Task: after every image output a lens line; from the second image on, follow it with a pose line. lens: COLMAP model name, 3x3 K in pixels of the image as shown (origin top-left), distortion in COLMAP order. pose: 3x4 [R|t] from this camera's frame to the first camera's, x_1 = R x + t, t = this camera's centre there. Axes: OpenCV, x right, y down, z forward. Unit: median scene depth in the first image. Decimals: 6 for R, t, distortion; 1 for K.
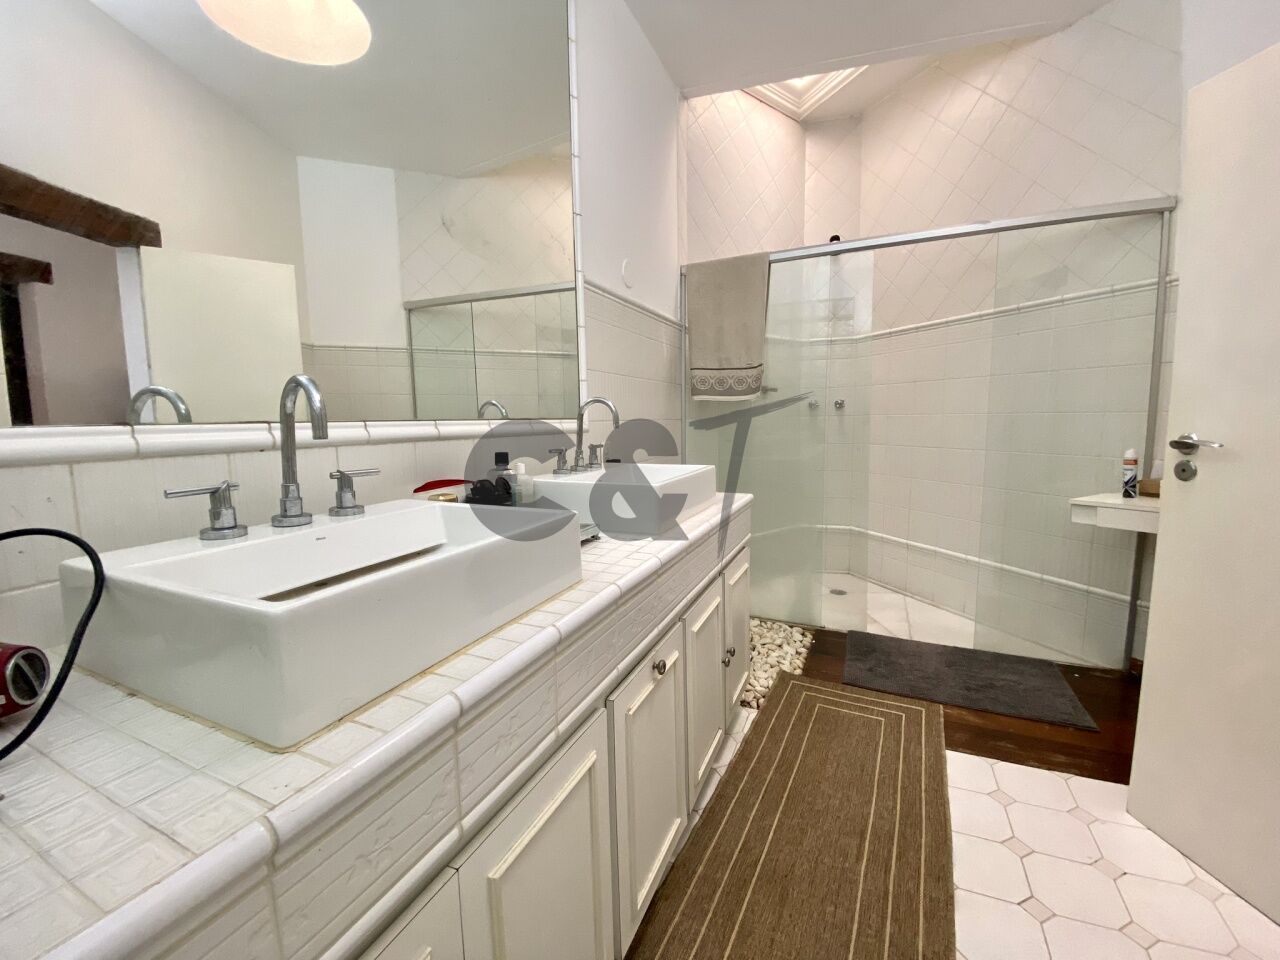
lens RADIAL K [[521.2, 0, 640.0], [0, 521.2, 480.0], [0, 0, 1]] dist [0.019727, -0.020428]
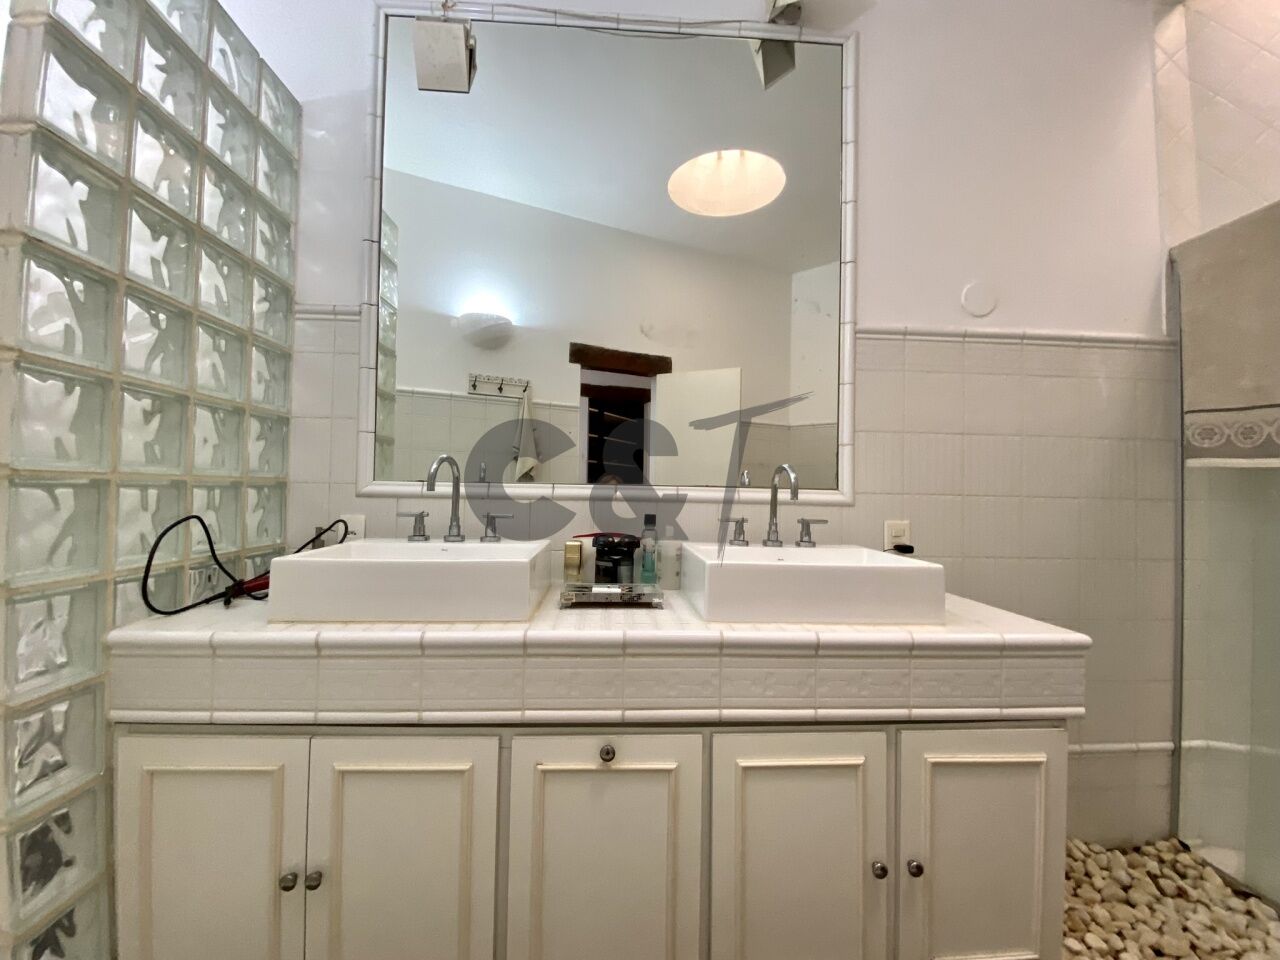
lens RADIAL K [[514.7, 0, 640.0], [0, 514.7, 480.0], [0, 0, 1]] dist [-0.024727, -0.000024]
pose [[0.430430, 0.024060, -0.902303, 0.378978], [-0.130502, 0.990800, -0.035834, -0.044503], [0.893140, 0.133177, 0.429610, 0.258296]]
